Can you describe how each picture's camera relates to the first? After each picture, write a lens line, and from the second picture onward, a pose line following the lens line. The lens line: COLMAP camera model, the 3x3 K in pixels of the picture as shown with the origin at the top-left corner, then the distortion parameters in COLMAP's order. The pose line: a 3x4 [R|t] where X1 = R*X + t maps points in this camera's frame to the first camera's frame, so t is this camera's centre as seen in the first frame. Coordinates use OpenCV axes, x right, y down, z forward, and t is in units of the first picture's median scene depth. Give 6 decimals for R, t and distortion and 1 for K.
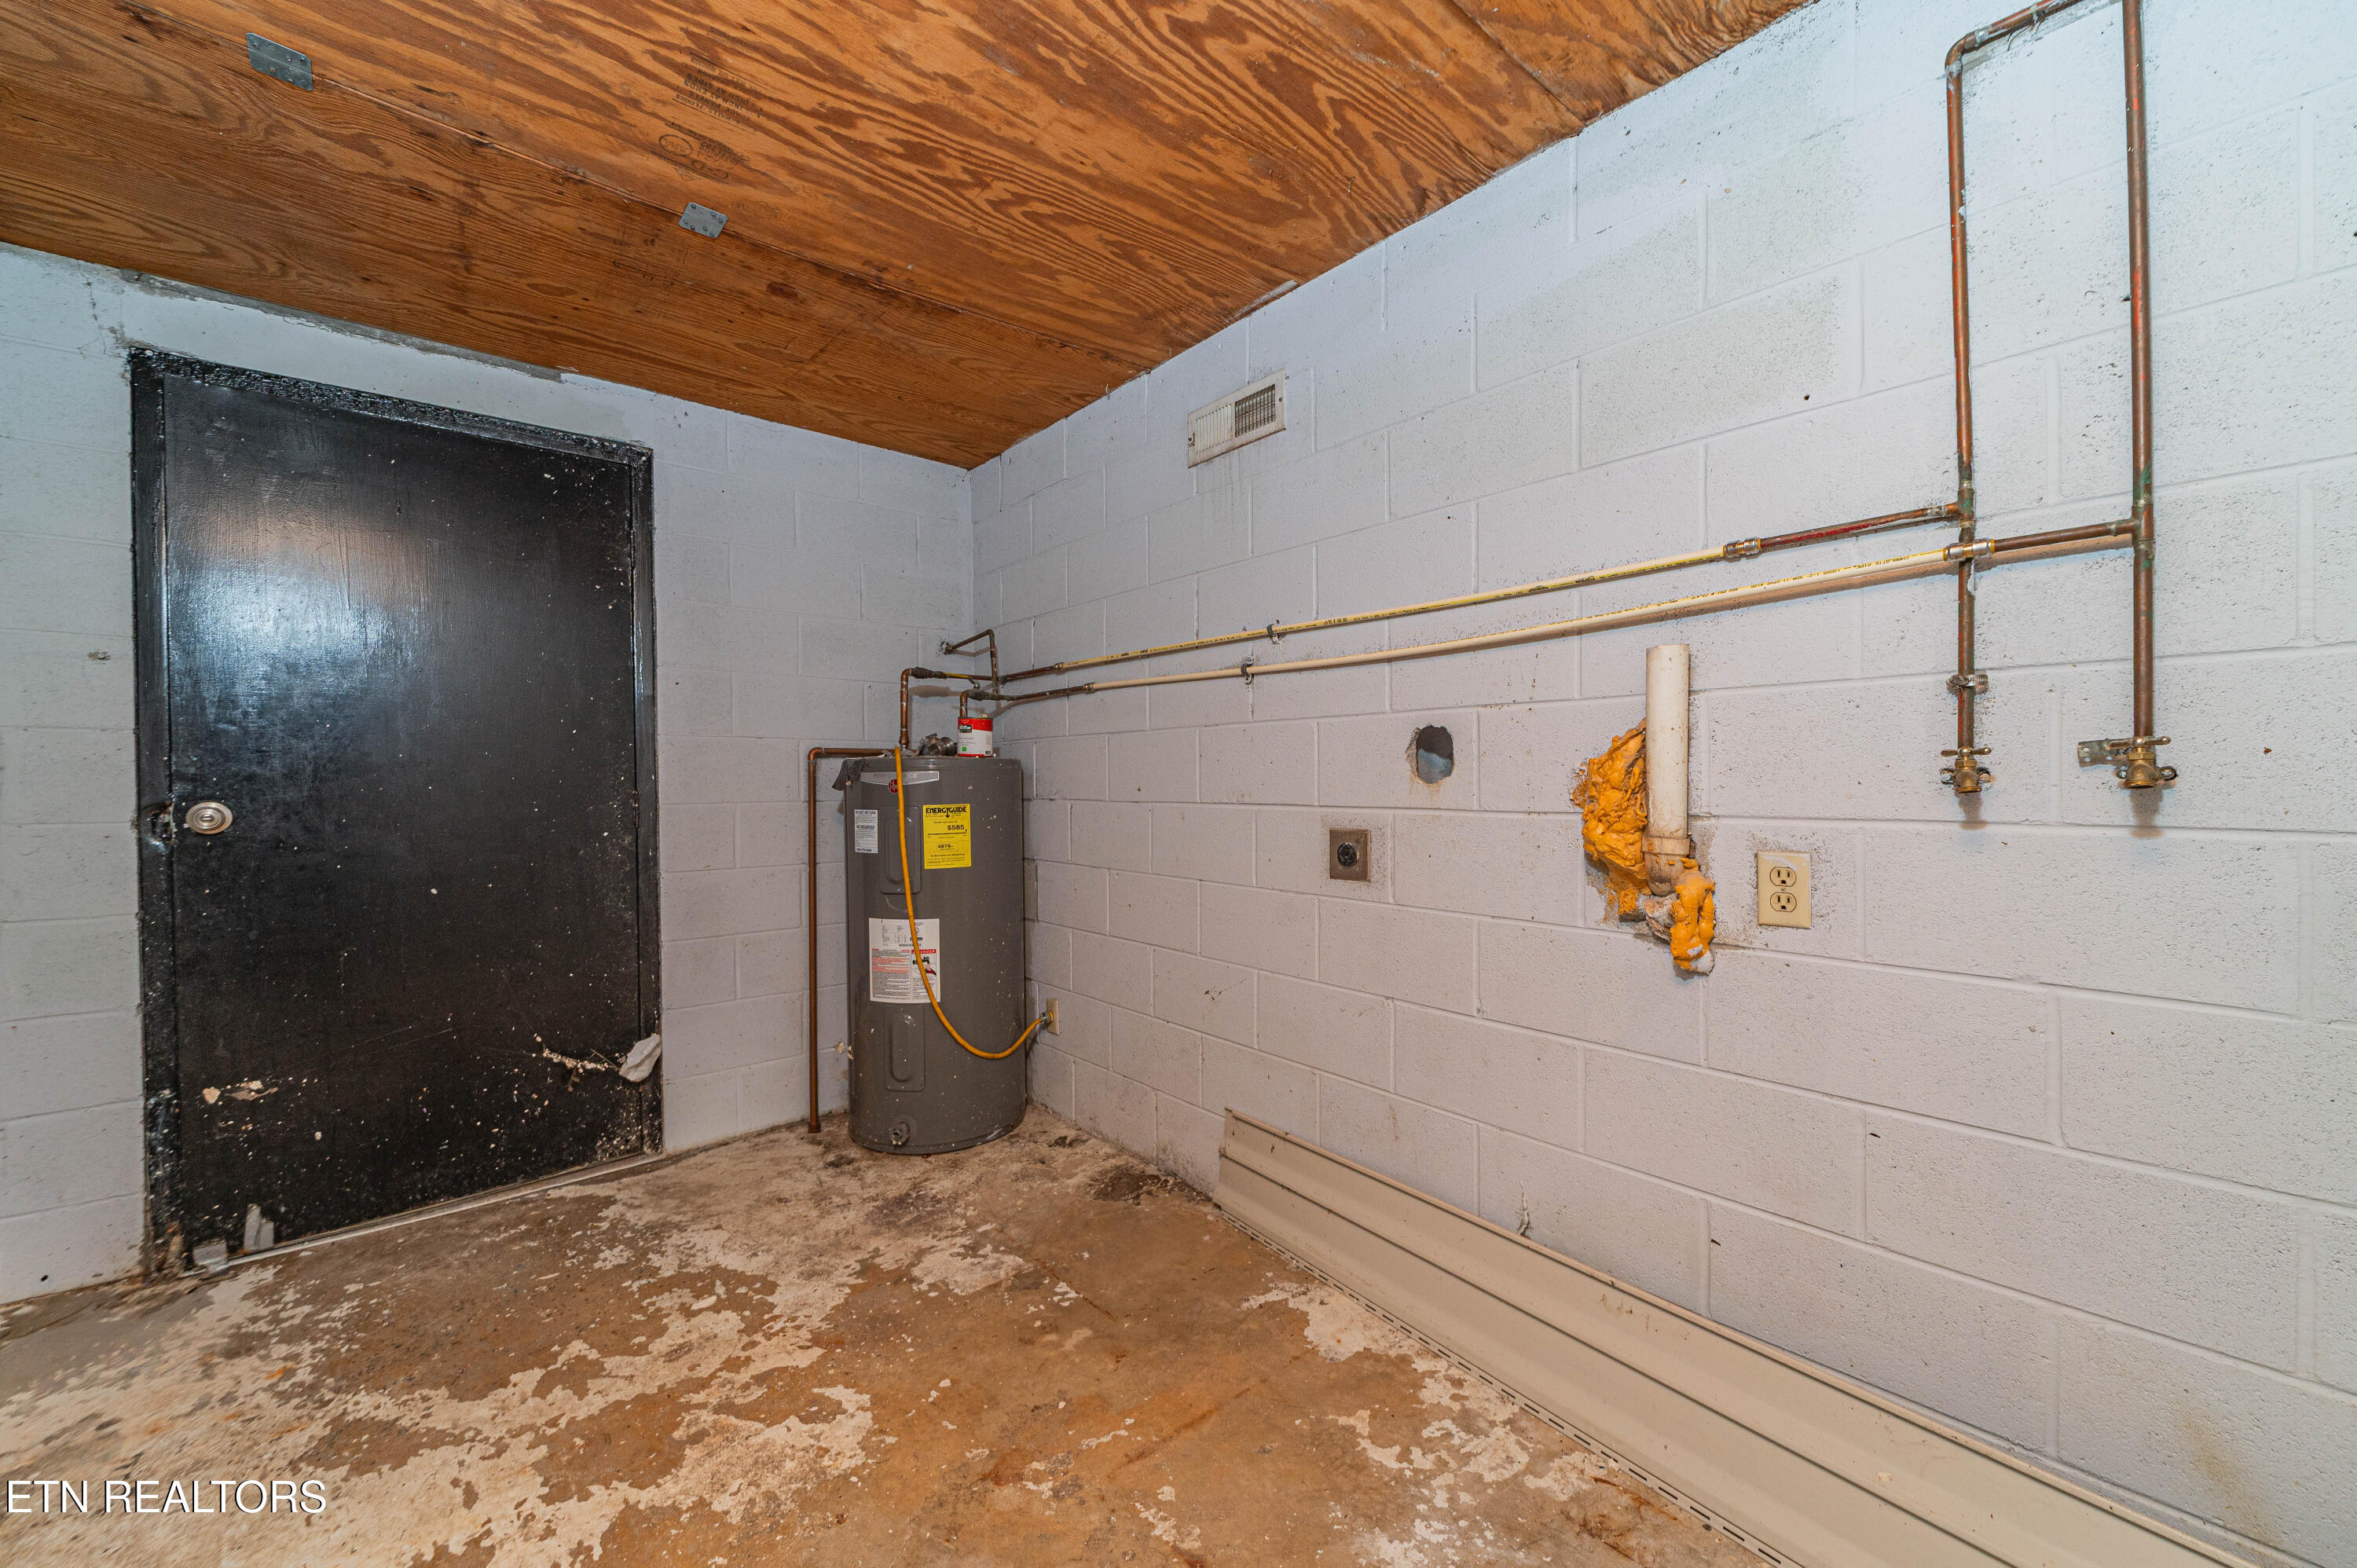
lens RADIAL K [[912.9, 0, 1184.2], [0, 912.9, 769.3], [0, 0, 1]] dist [0.001474, -0.000215]
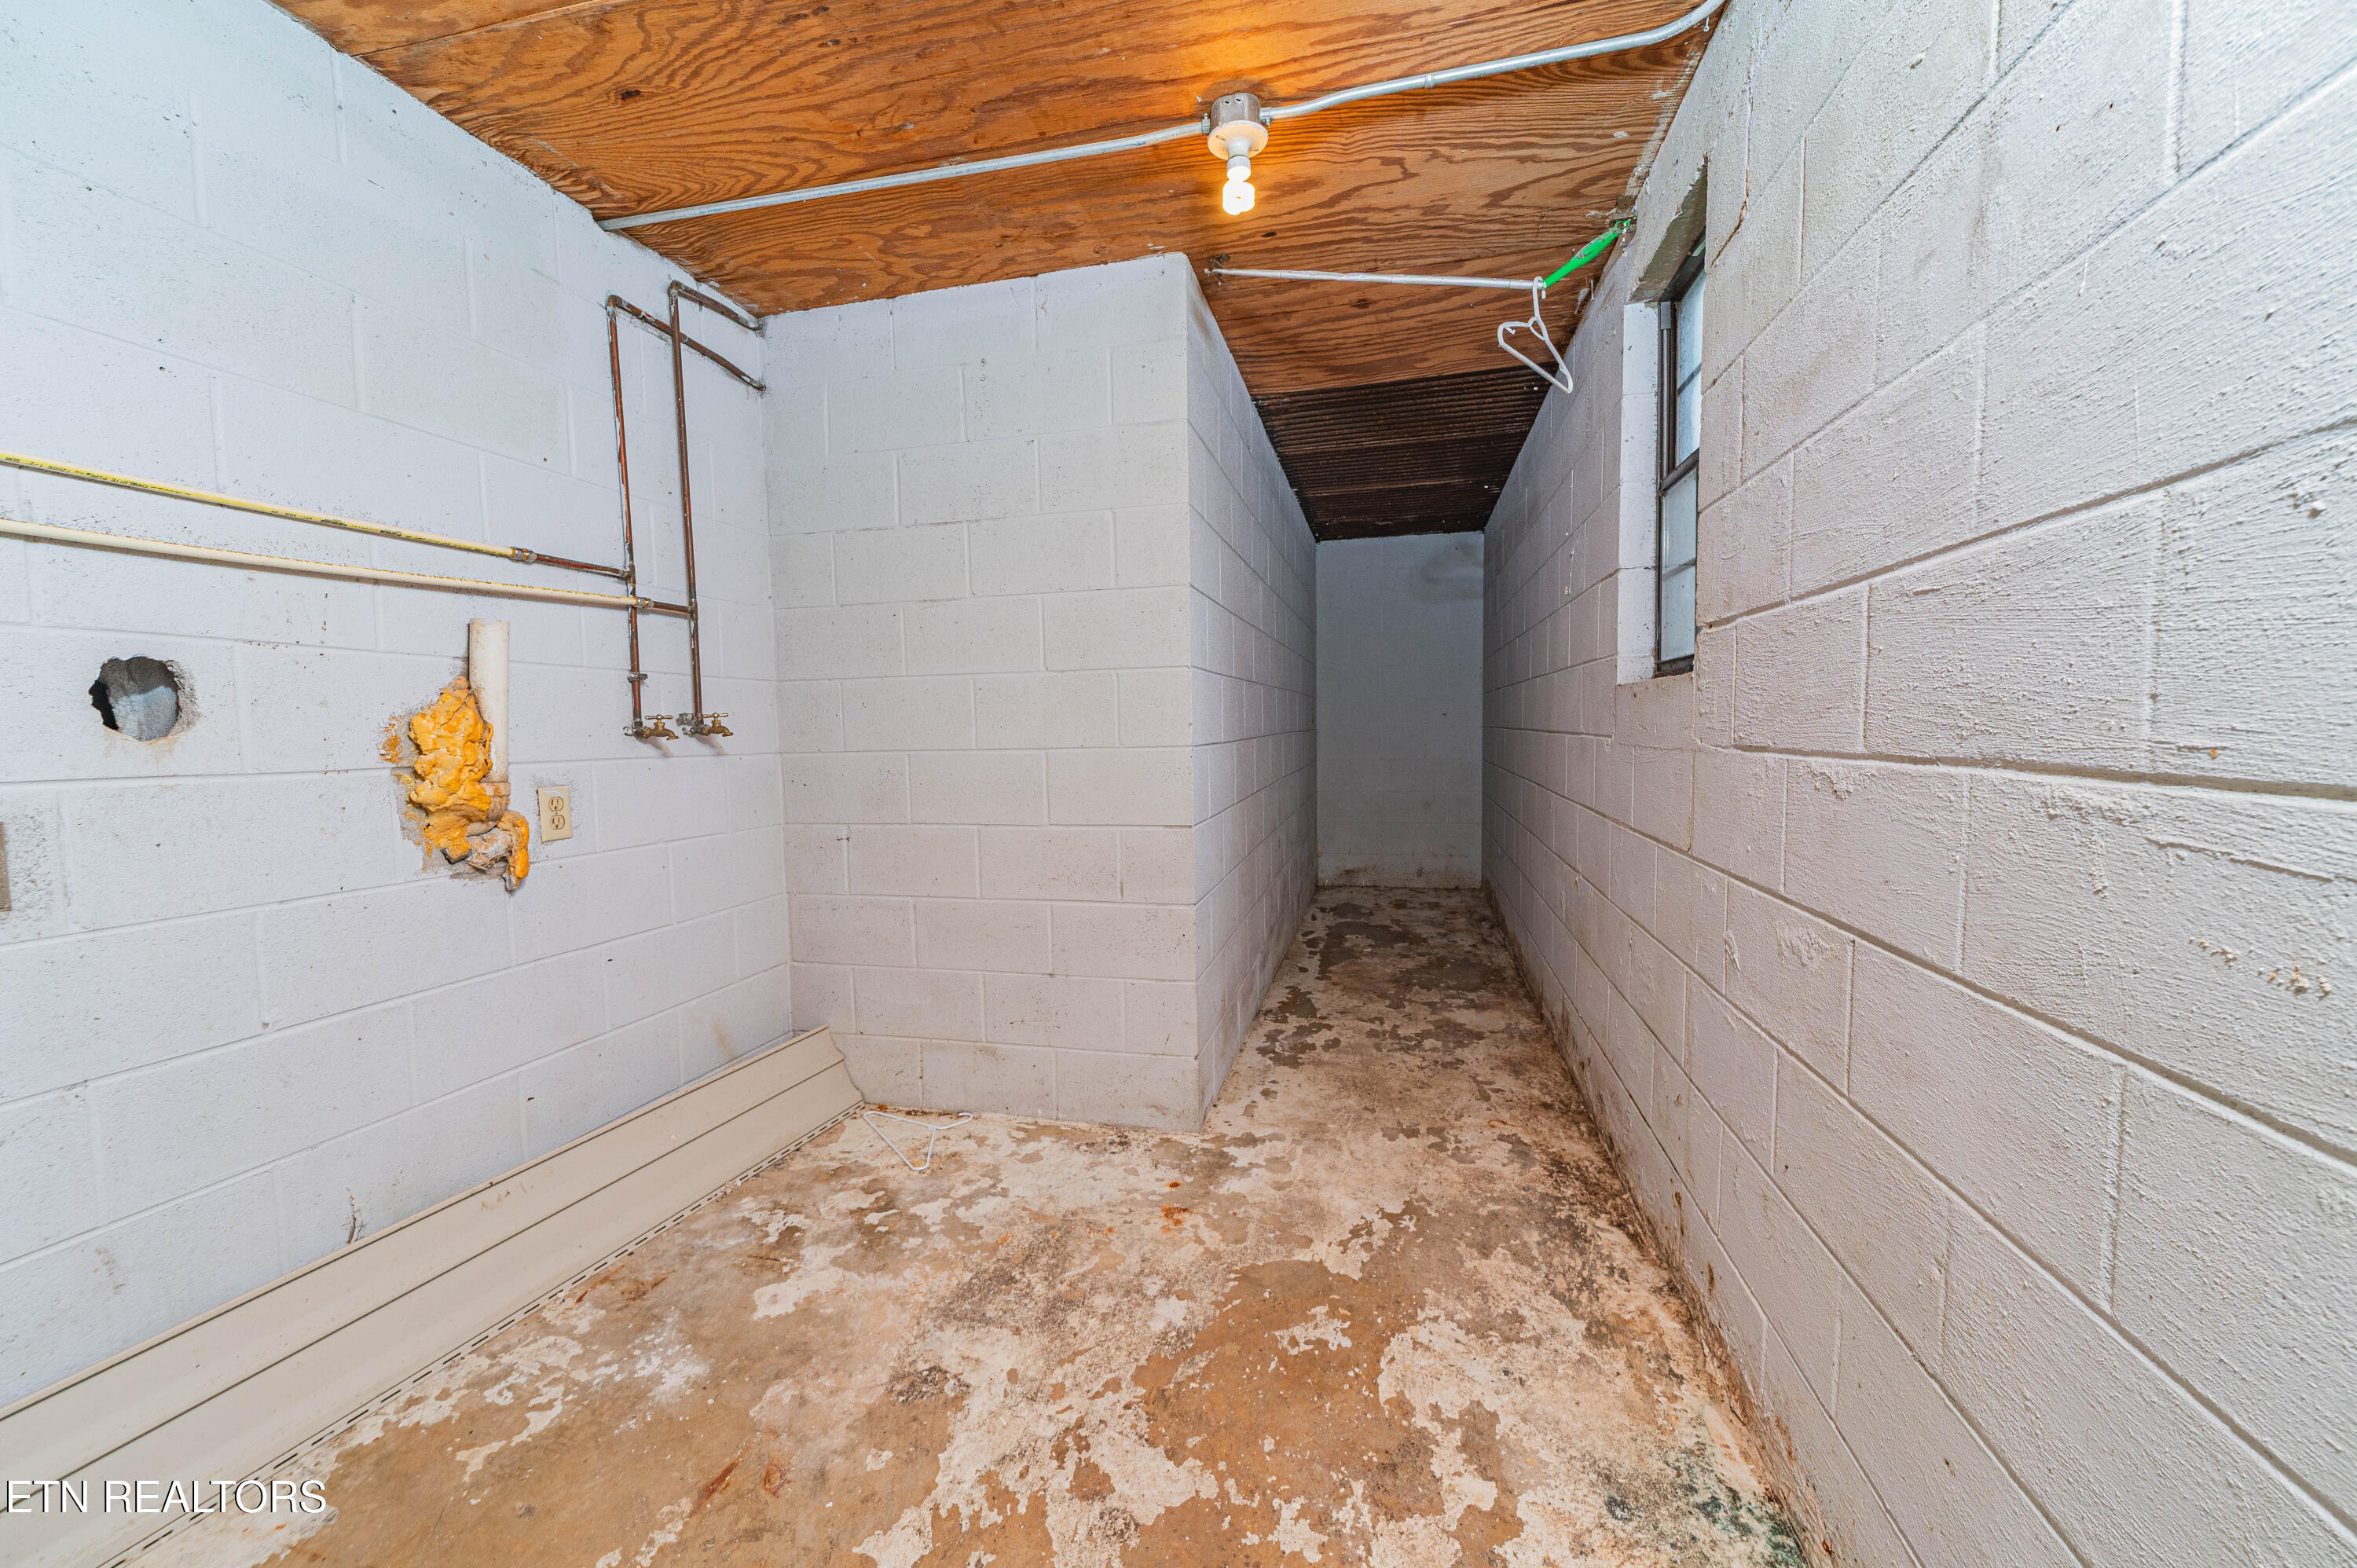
lens RADIAL K [[912.9, 0, 1184.2], [0, 912.9, 769.3], [0, 0, 1]] dist [0.001474, -0.000215]
pose [[-0.590578, -0.009384, 0.806926, -0.966228], [0.022990, 0.999331, 0.028448, 0.045425], [-0.806653, 0.035352, -0.589967, 0.997014]]
